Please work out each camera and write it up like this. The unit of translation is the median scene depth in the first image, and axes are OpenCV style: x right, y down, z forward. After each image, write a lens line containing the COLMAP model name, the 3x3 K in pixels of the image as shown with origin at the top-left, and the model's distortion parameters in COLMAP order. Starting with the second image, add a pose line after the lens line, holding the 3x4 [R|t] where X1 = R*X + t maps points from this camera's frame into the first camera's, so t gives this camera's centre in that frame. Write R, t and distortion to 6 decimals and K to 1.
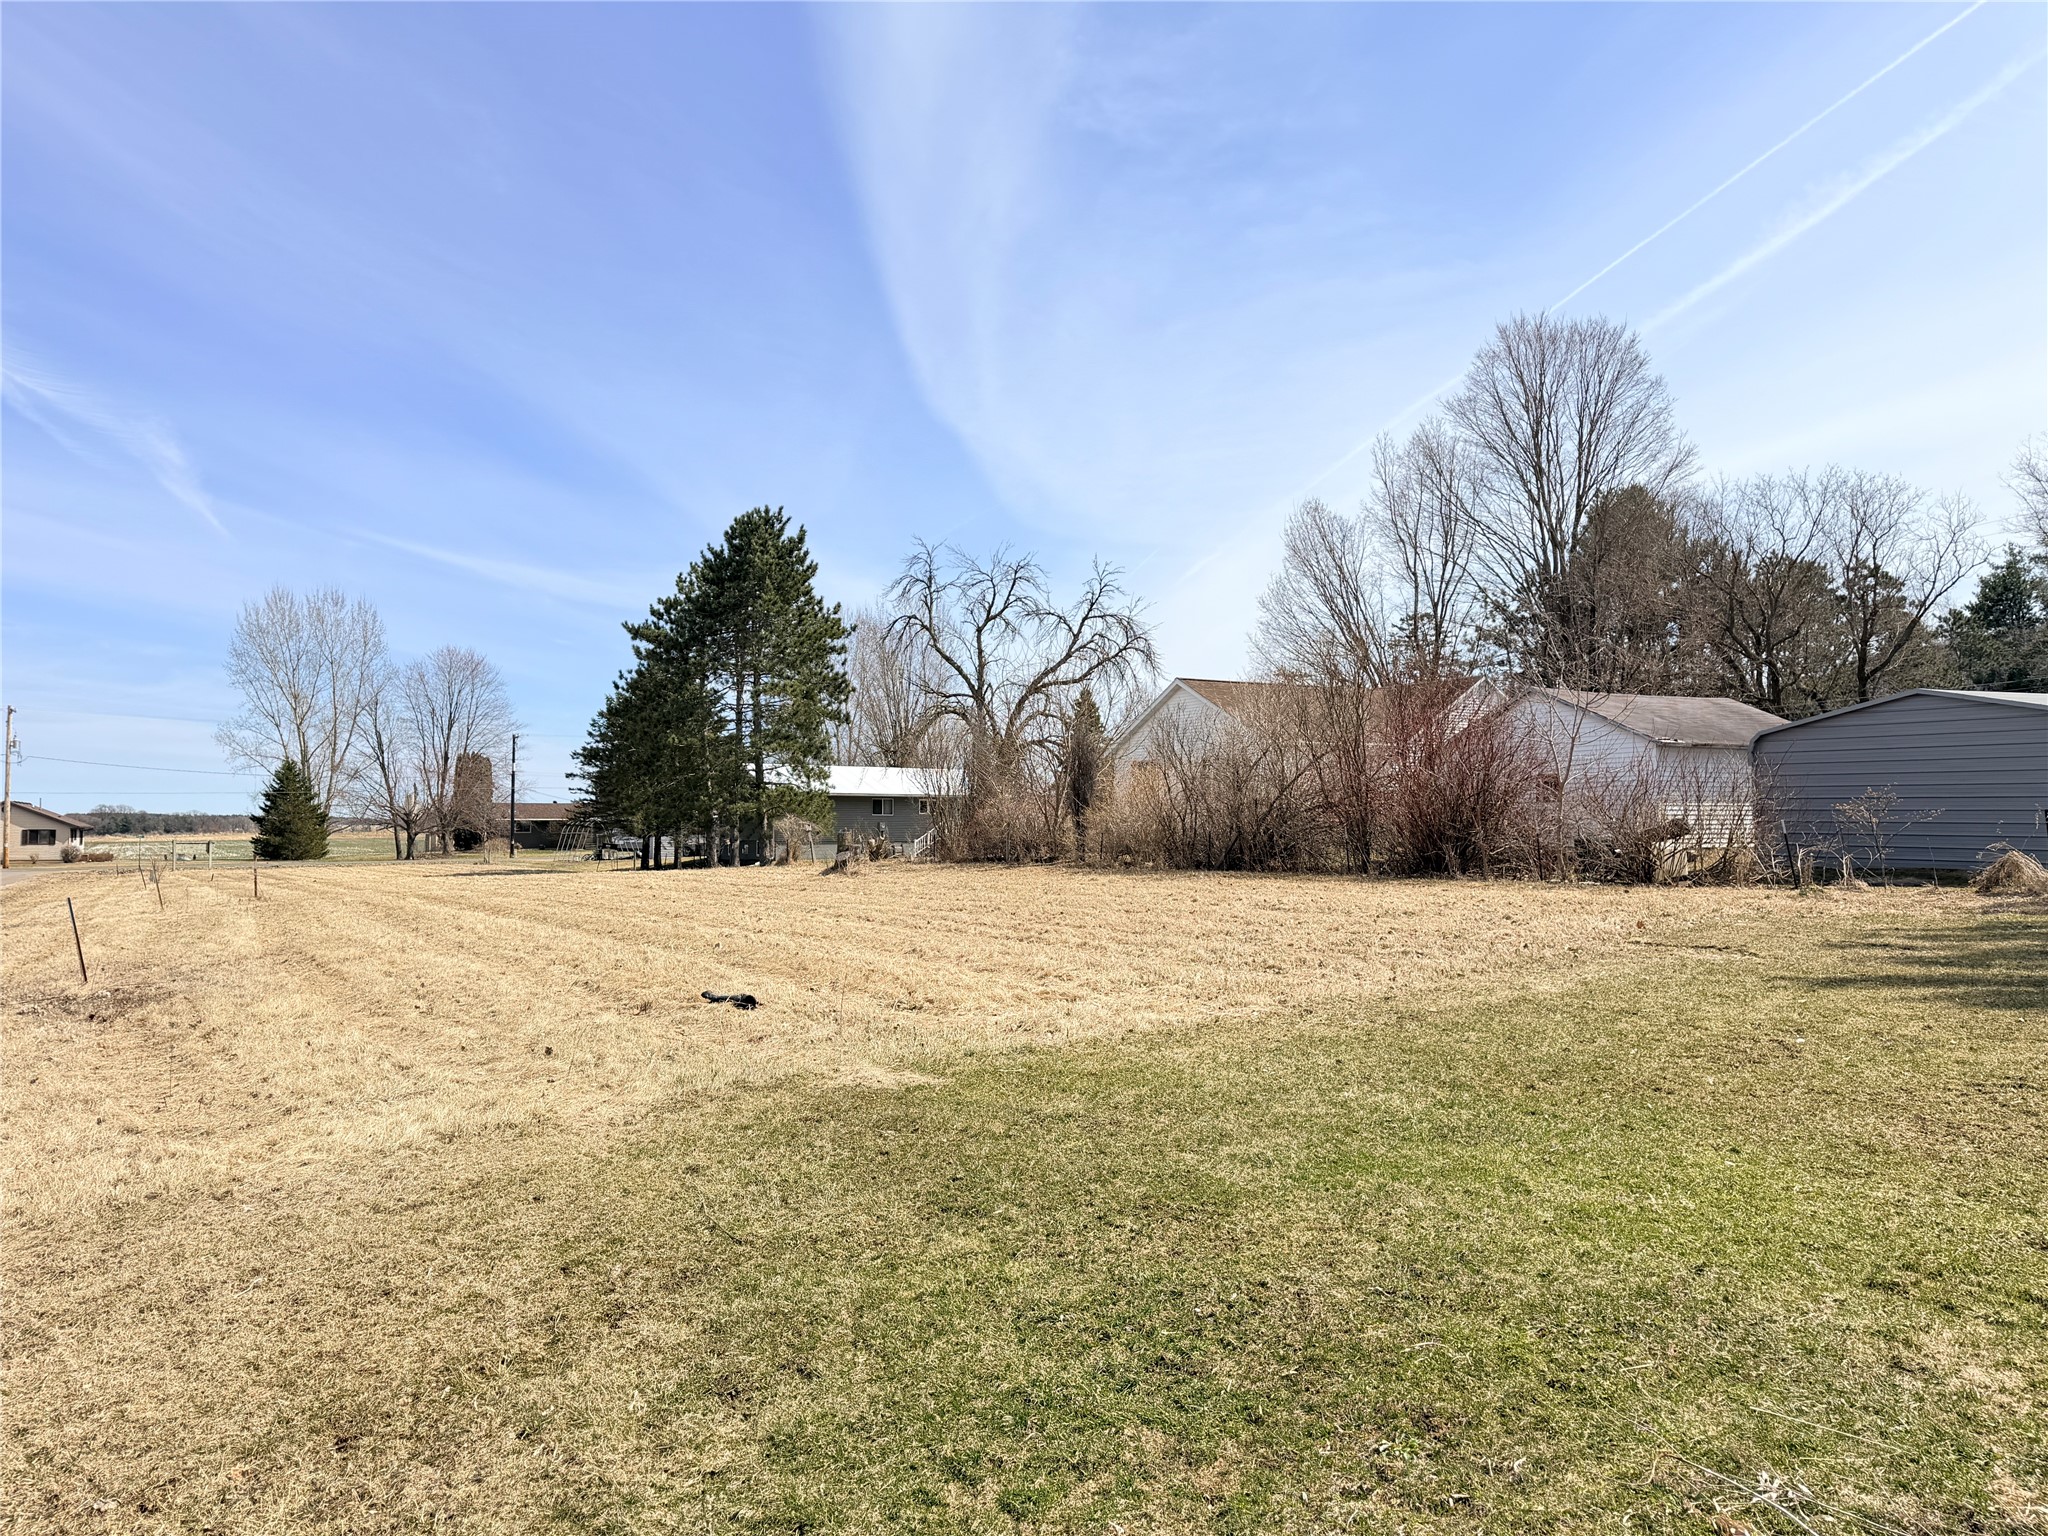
lens RADIAL K [[1404.3, 0, 1068.6], [0, 1404.3, 764.7], [0, 0, 1]] dist [0.092378, -0.136954]
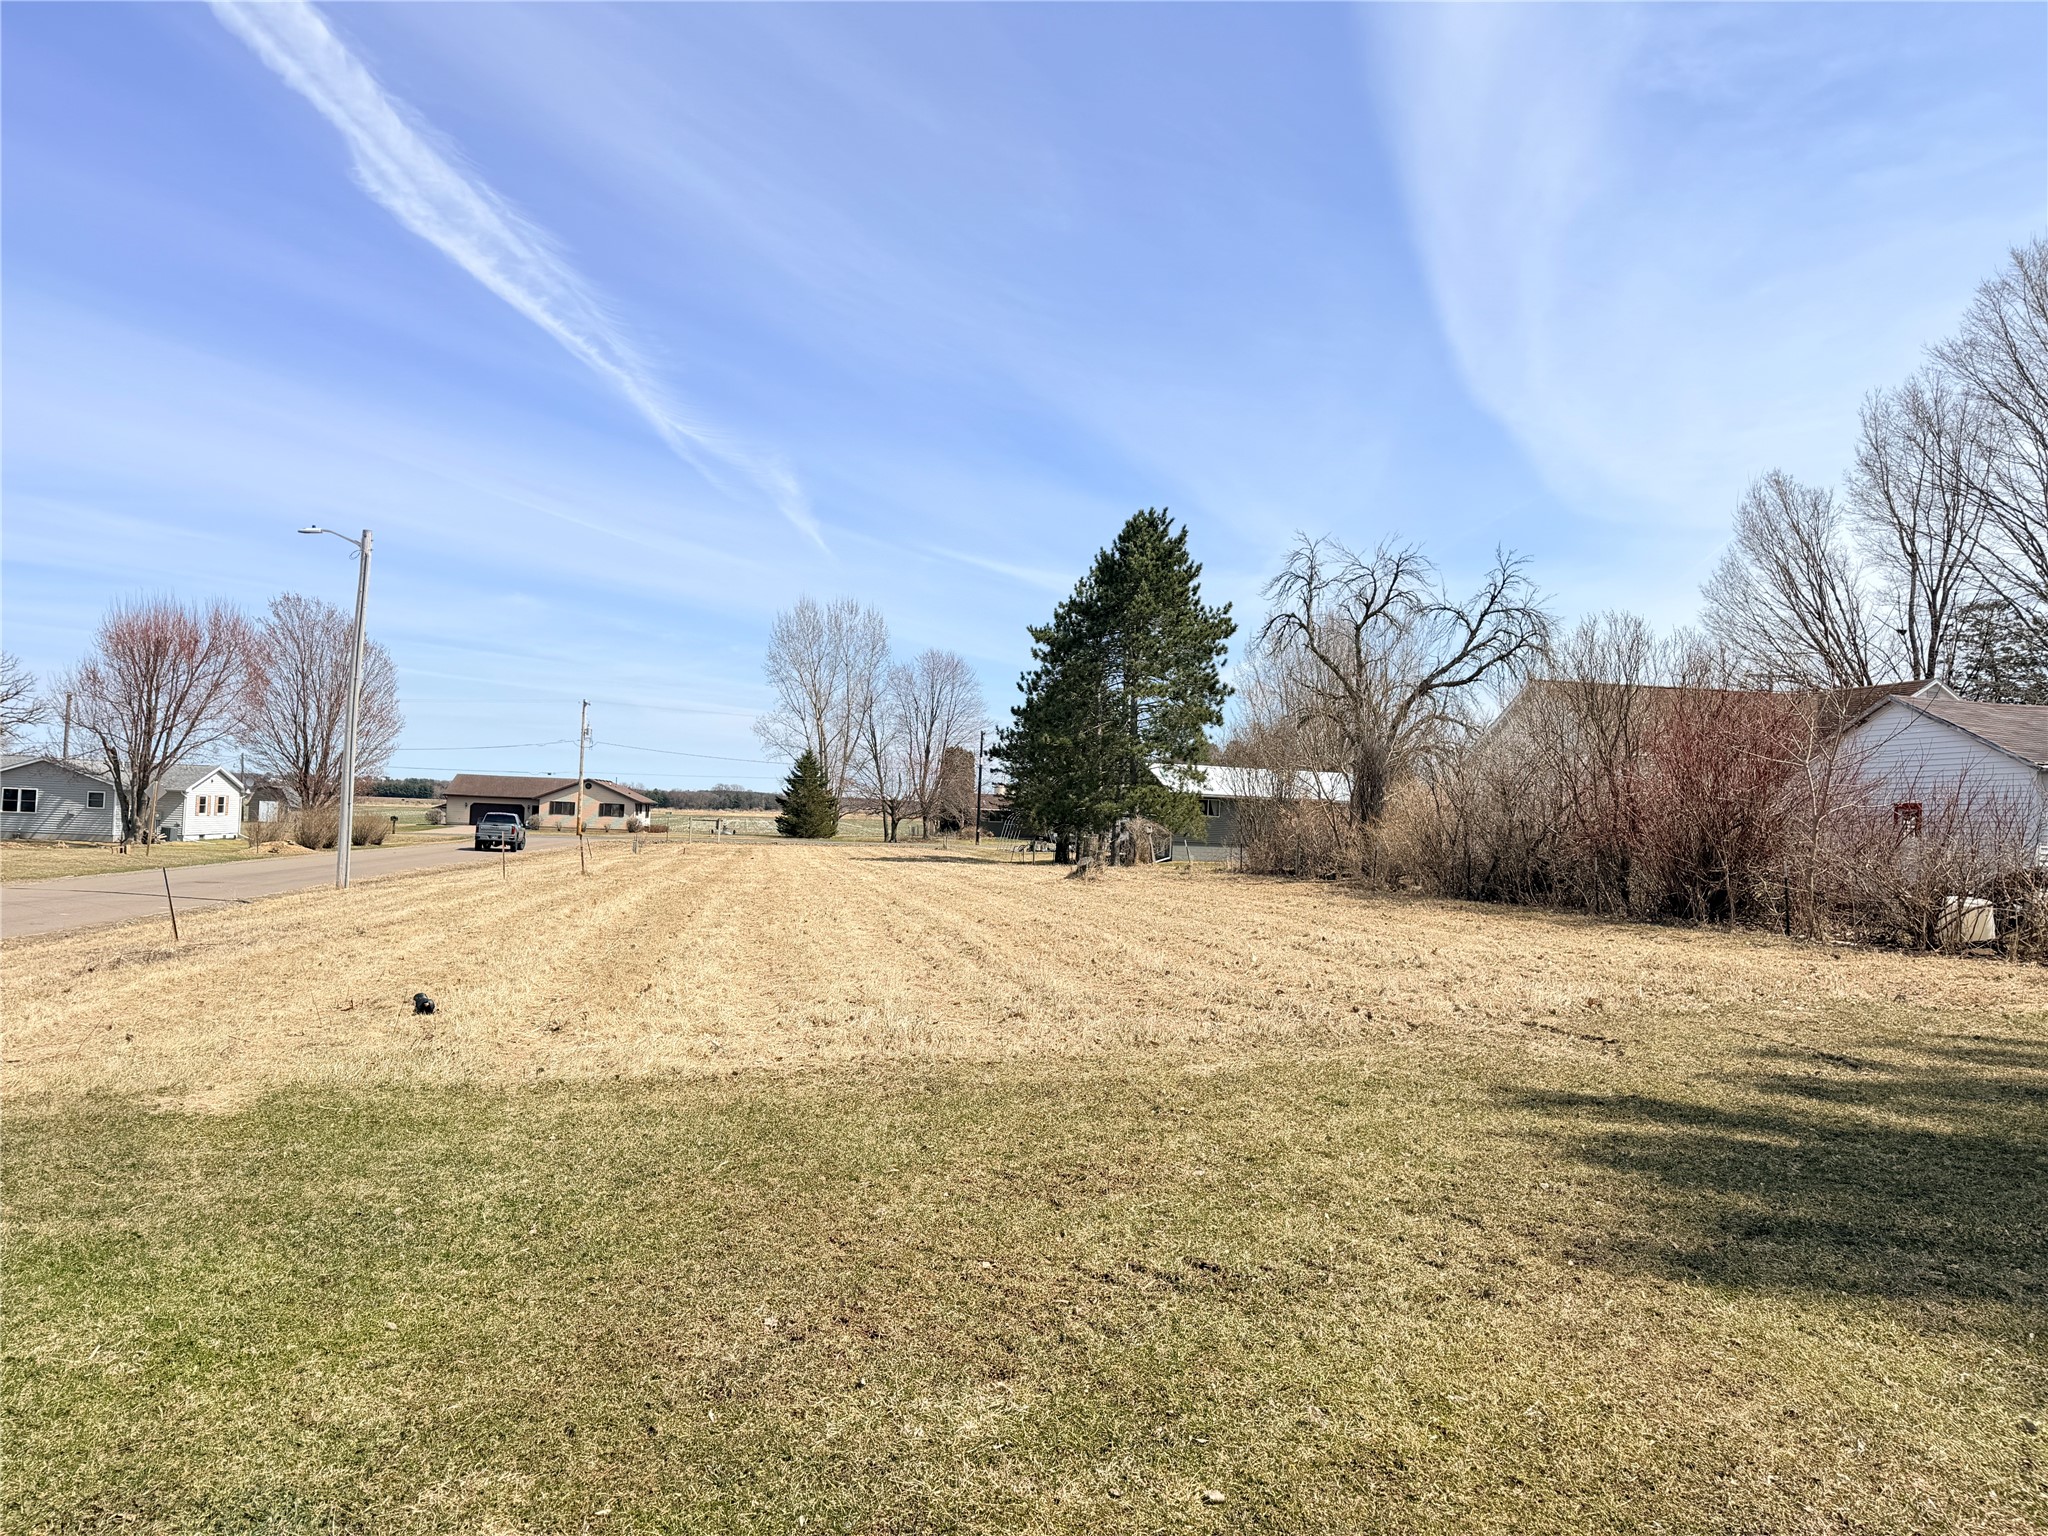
lens RADIAL K [[1404.3, 0, 1068.6], [0, 1404.3, 764.7], [0, 0, 1]] dist [0.092378, -0.136954]
pose [[0.934349, 0.024826, -0.355493, 0.088802], [-0.024868, 0.999681, 0.004451, -0.003137], [0.355490, 0.004681, 0.934668, 0.042043]]
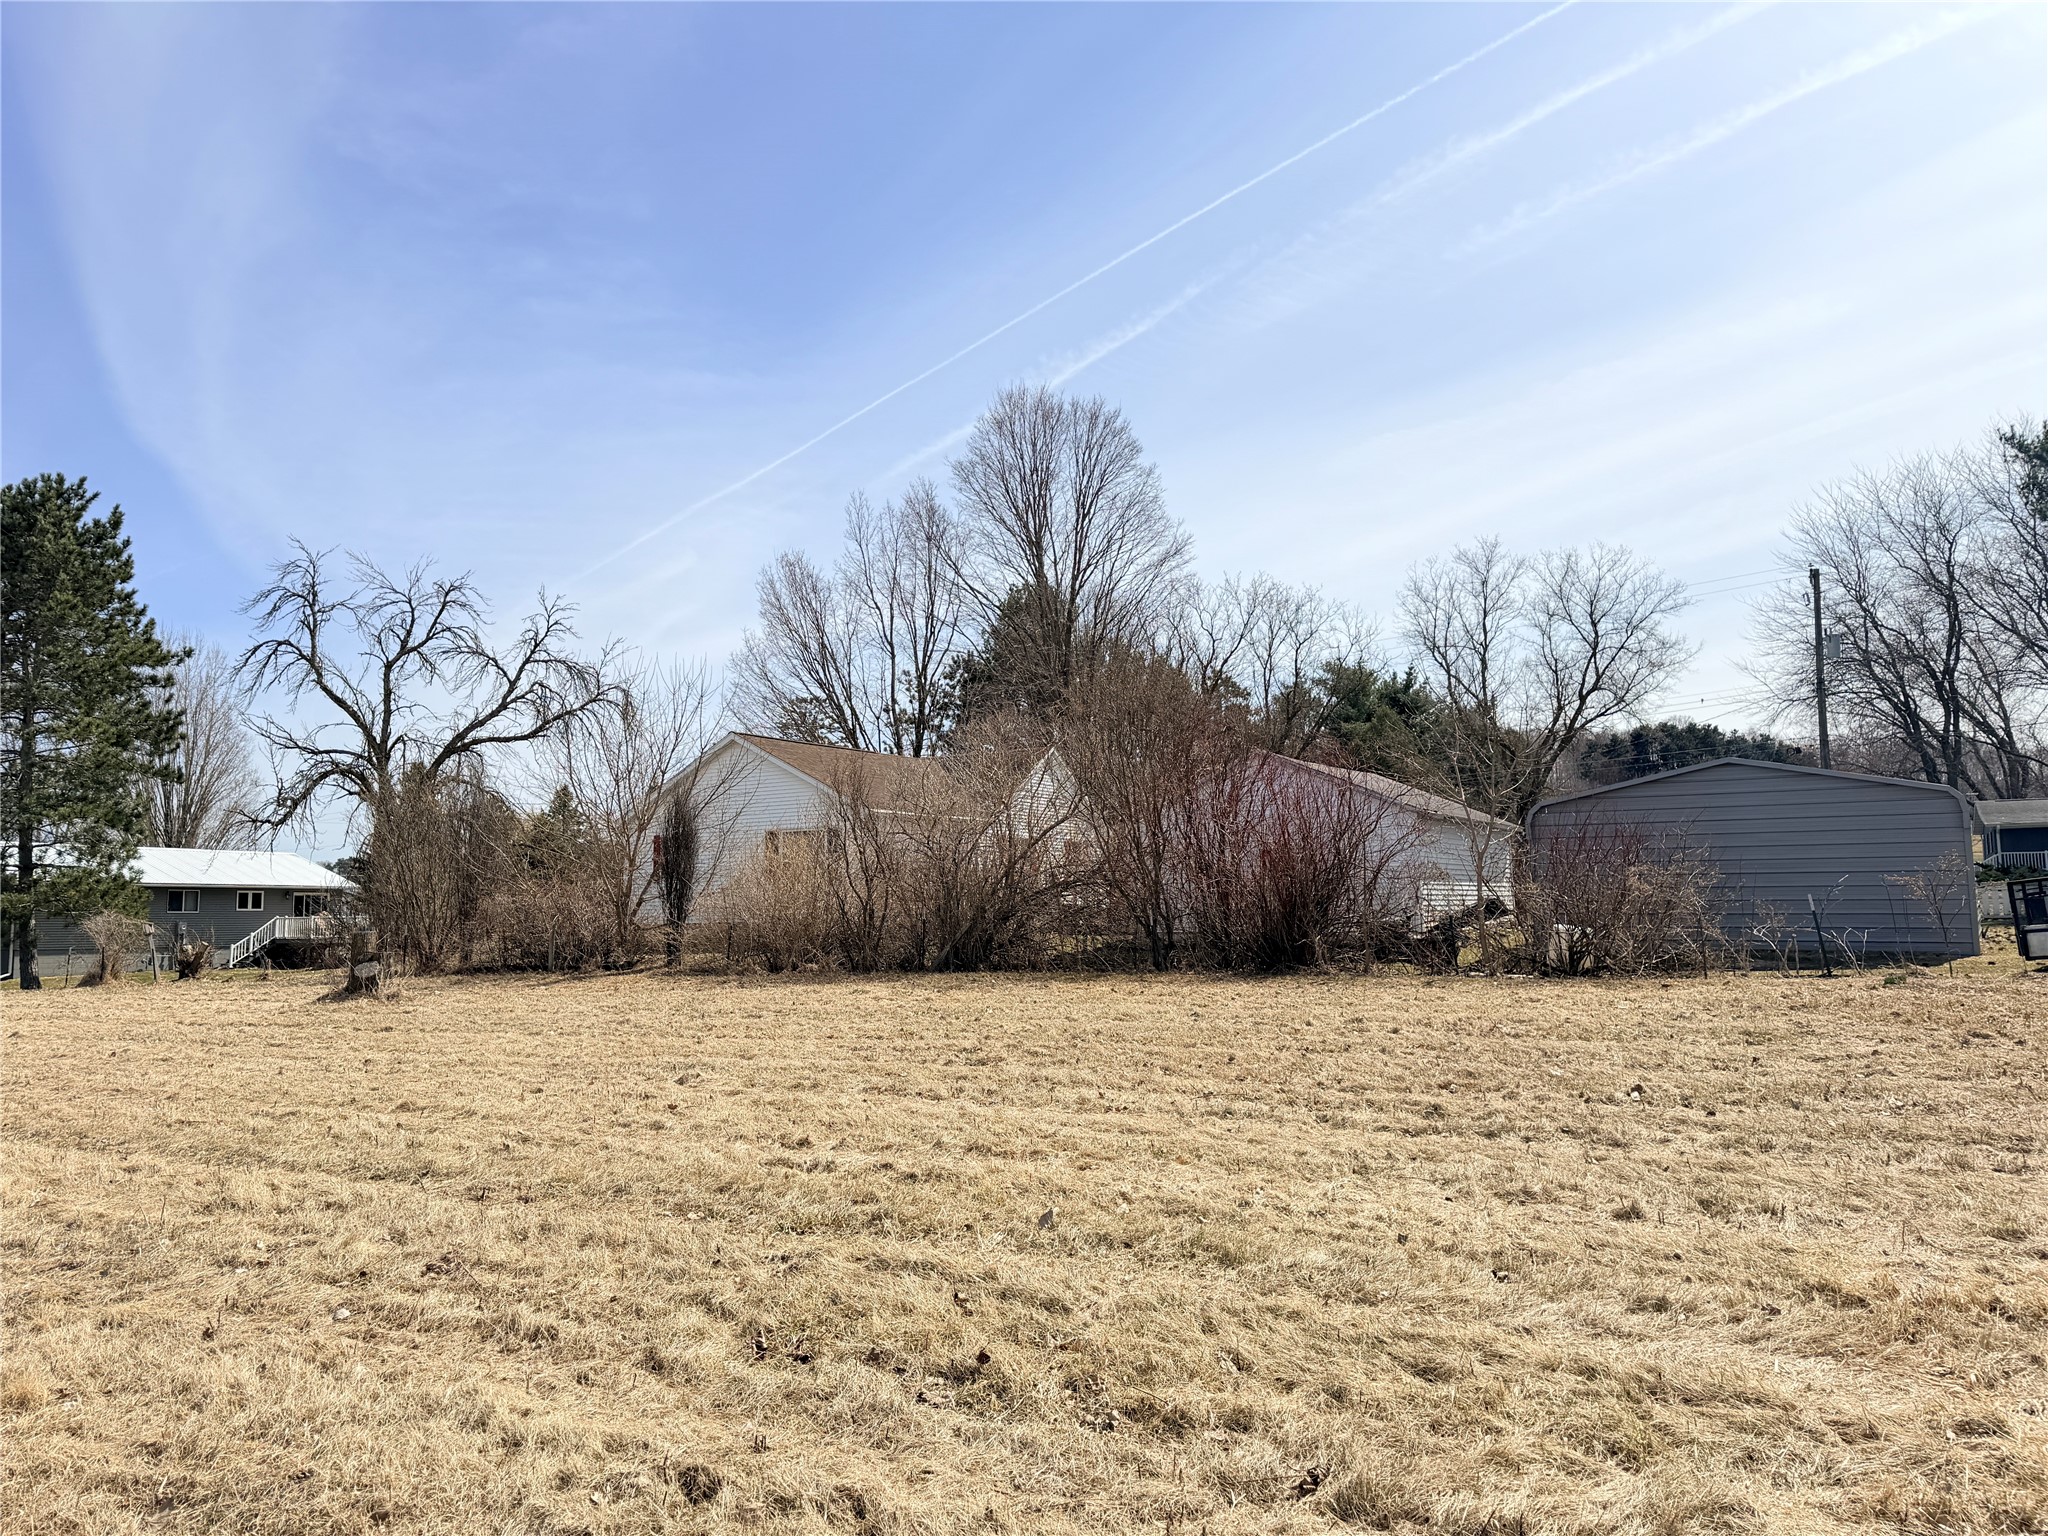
lens RADIAL K [[1404.3, 0, 1068.6], [0, 1404.3, 764.7], [0, 0, 1]] dist [0.092378, -0.136954]
pose [[0.880203, 0.034890, 0.473313, -0.097006], [-0.004658, 0.997881, -0.064898, 0.006100], [-0.474575, 0.054919, 0.878500, 0.139238]]
